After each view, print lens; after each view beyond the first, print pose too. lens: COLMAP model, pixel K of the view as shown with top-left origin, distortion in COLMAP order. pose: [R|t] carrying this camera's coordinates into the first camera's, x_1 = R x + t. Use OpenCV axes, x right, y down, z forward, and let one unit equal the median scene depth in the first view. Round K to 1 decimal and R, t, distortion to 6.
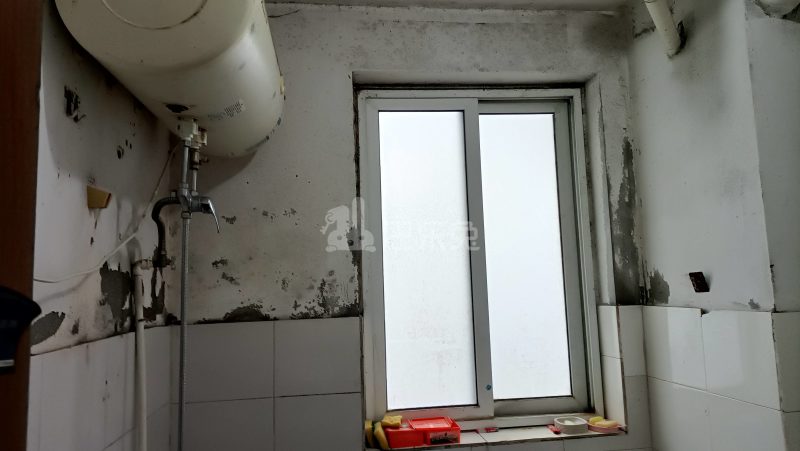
lens RADIAL K [[576.3, 0, 400.0], [0, 576.3, 225.5], [0, 0, 1]] dist [0.062187, -0.095053]
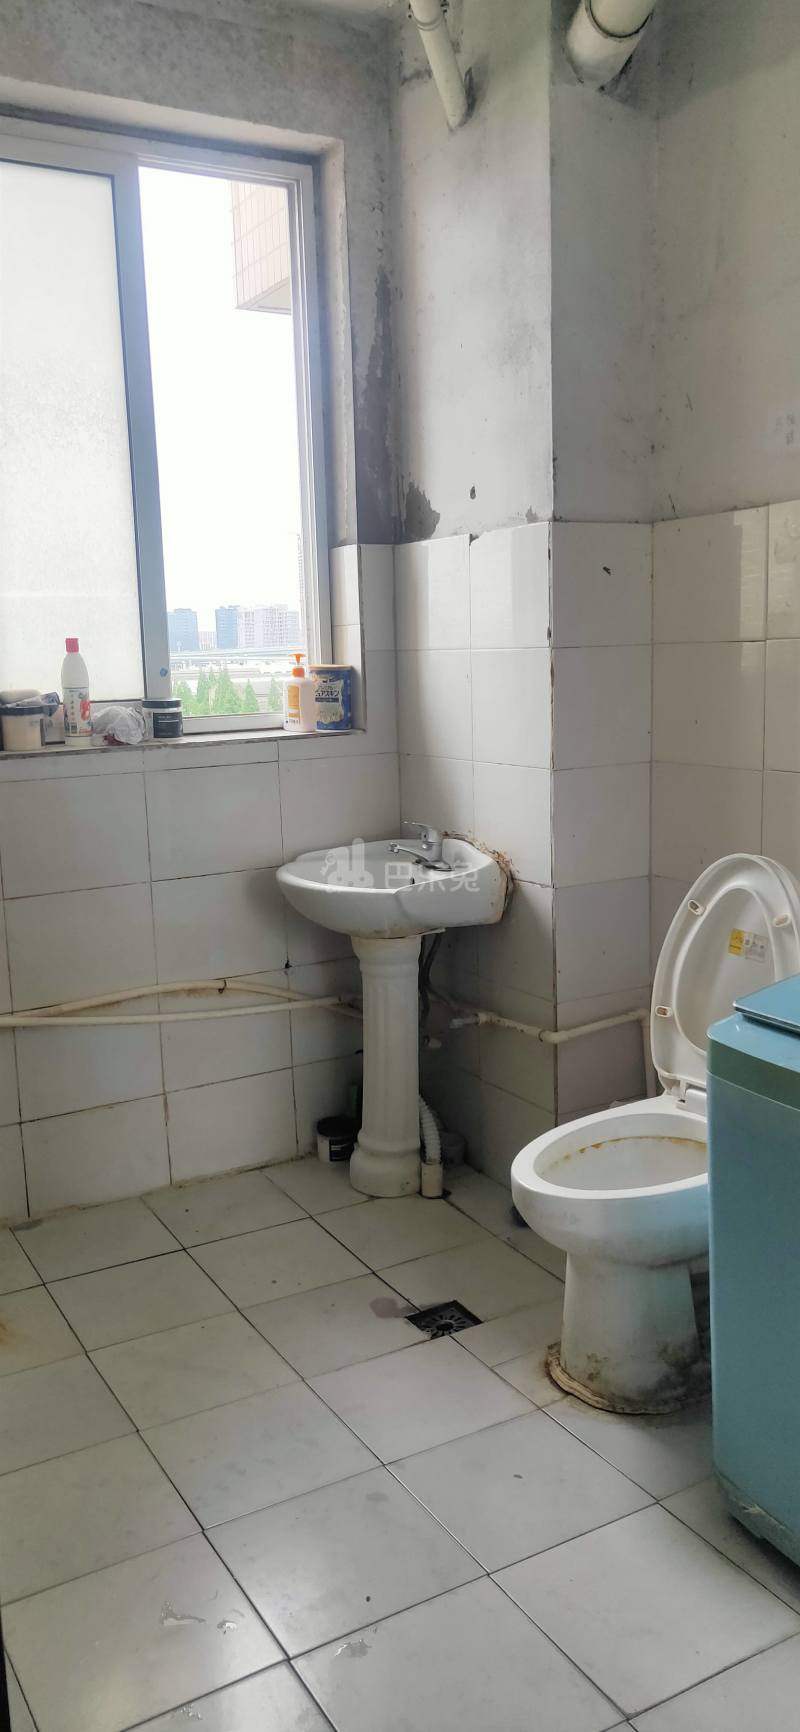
lens RADIAL K [[1305.5, 0, 407.4], [0, 1305.5, 910.5], [0, 0, 1]] dist [0.000225, -0.000881]
pose [[0.920469, -0.064598, 0.385441, -0.168320], [-0.045435, 0.961870, 0.269708, 0.136040], [-0.388167, -0.265771, 0.882436, -0.425687]]
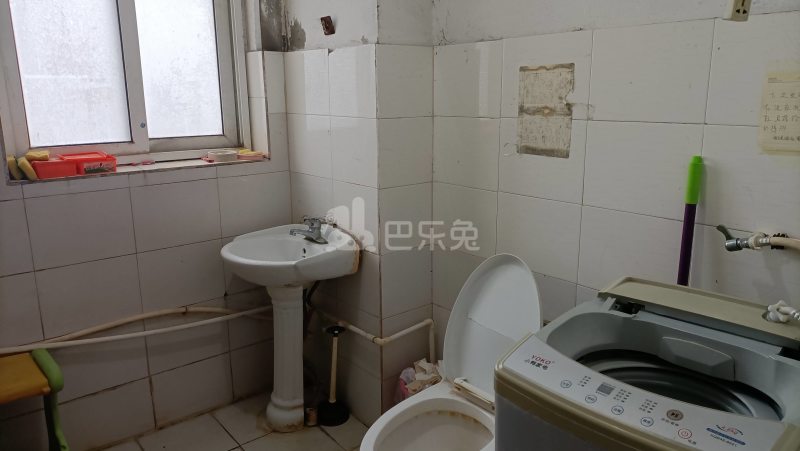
lens RADIAL K [[576.3, 0, 400.0], [0, 576.3, 225.5], [0, 0, 1]] dist [0.062187, -0.095053]
pose [[0.839049, -0.091125, 0.536370, -0.037281], [-0.080418, 0.954271, 0.287923, 0.115548], [-0.538079, -0.284715, 0.793353, -0.131793]]
